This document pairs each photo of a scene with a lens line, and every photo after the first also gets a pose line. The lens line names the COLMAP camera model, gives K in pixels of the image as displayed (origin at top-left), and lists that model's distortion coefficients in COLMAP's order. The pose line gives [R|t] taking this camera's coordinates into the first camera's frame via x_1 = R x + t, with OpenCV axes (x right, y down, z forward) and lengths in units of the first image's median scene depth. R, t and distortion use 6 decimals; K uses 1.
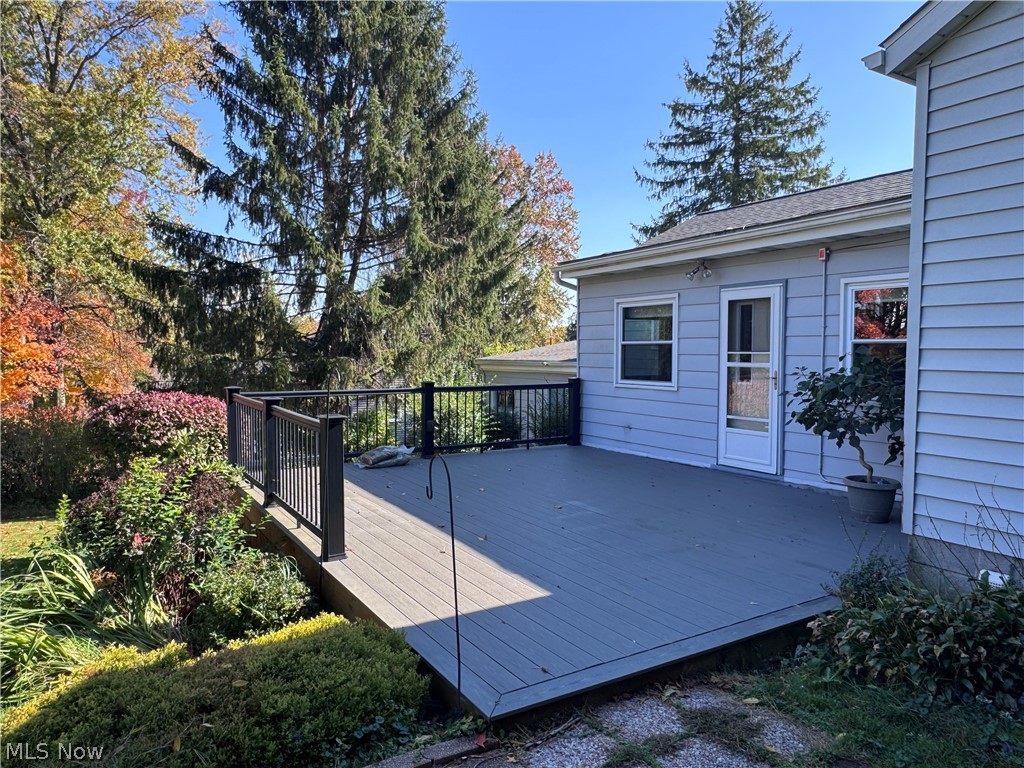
lens RADIAL K [[702.2, 0, 512.0], [0, 702.2, 384.0], [0, 0, 1]] dist [-0.003434, -0.000946]
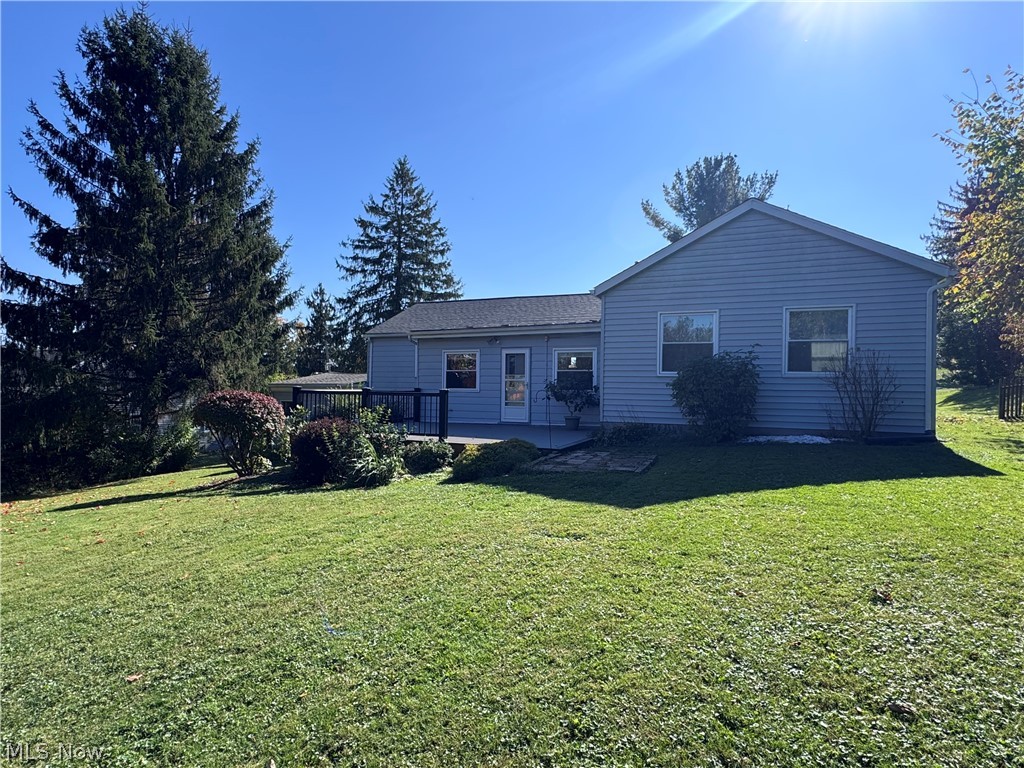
lens RADIAL K [[545.9, 0, 512.0], [0, 545.9, 384.0], [0, 0, 1]] dist [-0.000056, 0.000470]
pose [[0.815776, 0.016733, 0.578126, -0.648181], [0.016196, 0.998529, -0.051754, 0.071426], [-0.578142, 0.051583, 0.814304, -0.468377]]
